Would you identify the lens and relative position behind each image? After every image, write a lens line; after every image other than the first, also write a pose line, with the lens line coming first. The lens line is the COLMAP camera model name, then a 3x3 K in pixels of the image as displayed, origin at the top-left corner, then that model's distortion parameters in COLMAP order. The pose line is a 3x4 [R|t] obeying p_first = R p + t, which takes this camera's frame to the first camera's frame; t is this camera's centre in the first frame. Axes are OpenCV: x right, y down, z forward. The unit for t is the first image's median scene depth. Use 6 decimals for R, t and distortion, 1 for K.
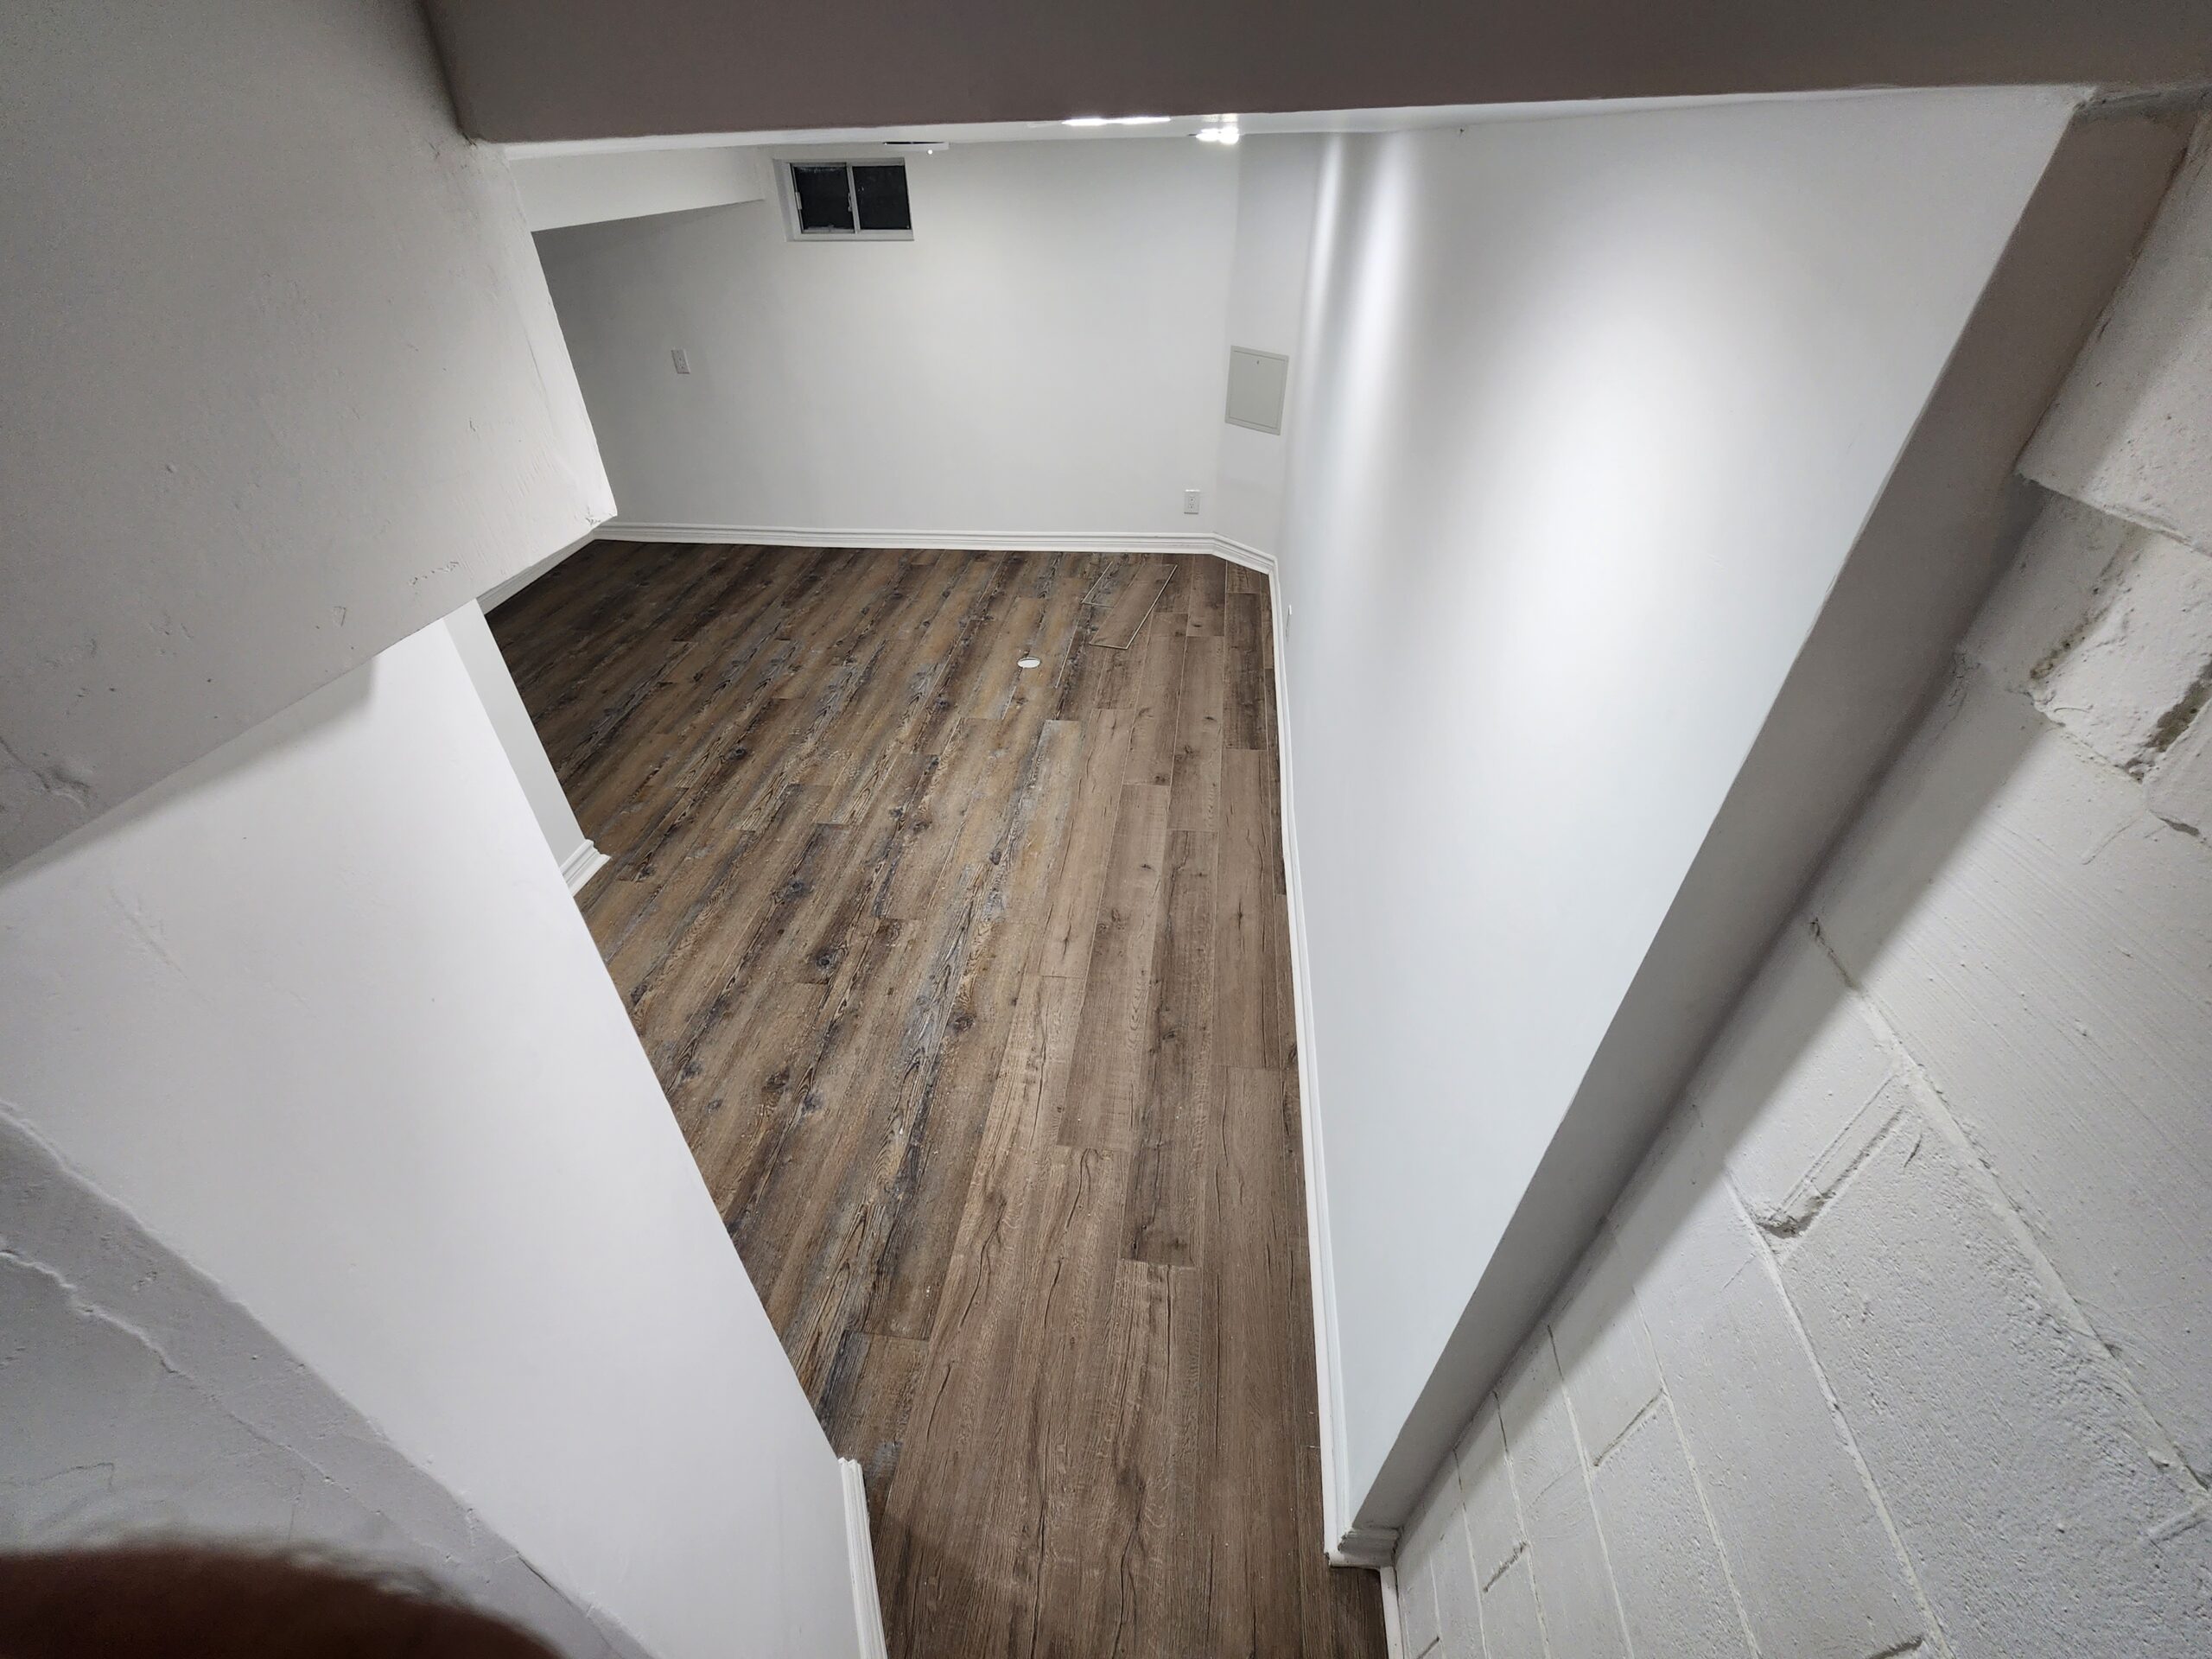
lens RADIAL K [[904.4, 0, 1097.6], [0, 904.4, 827.8], [0, 0, 1]] dist [0.005912, -0.000447]
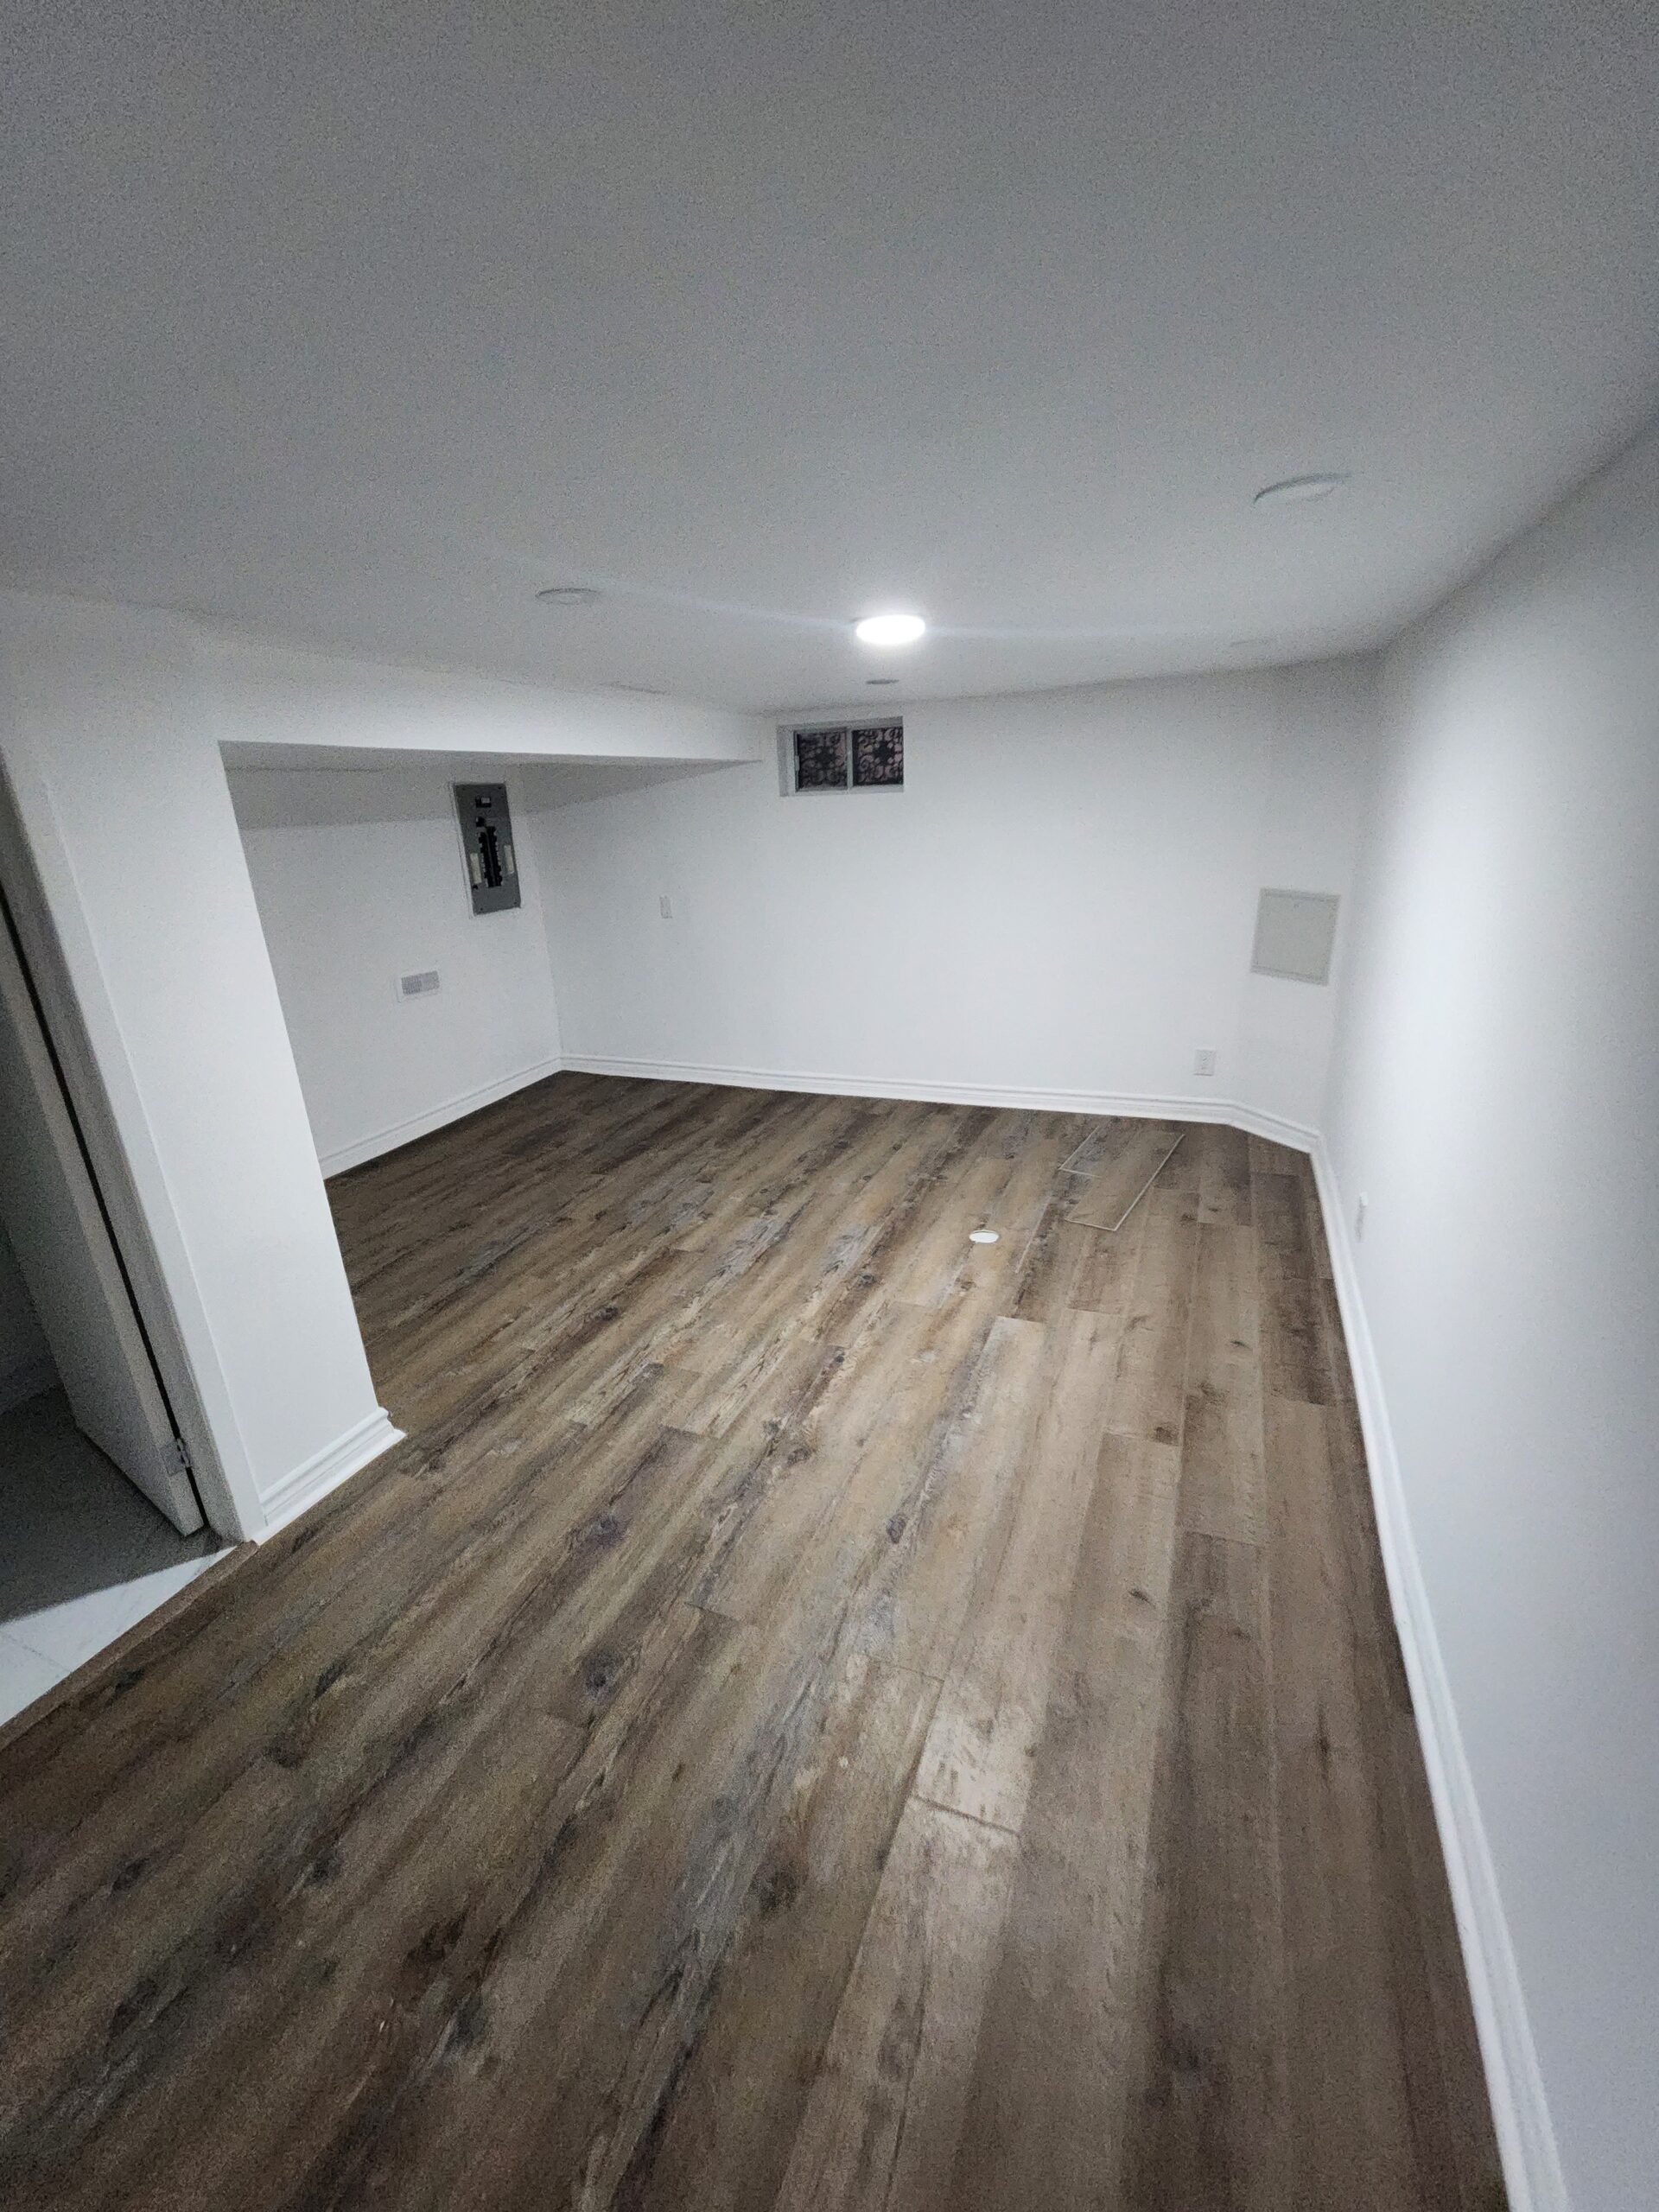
lens RADIAL K [[904.4, 0, 829.9], [0, 904.4, 1101.5], [0, 0, 1]] dist [0.005912, -0.000447]
pose [[0.961841, 0.060002, -0.266950, -0.002453], [-0.140509, 0.945499, -0.293748, -0.051512], [0.234776, 0.320048, 0.917851, 0.248134]]
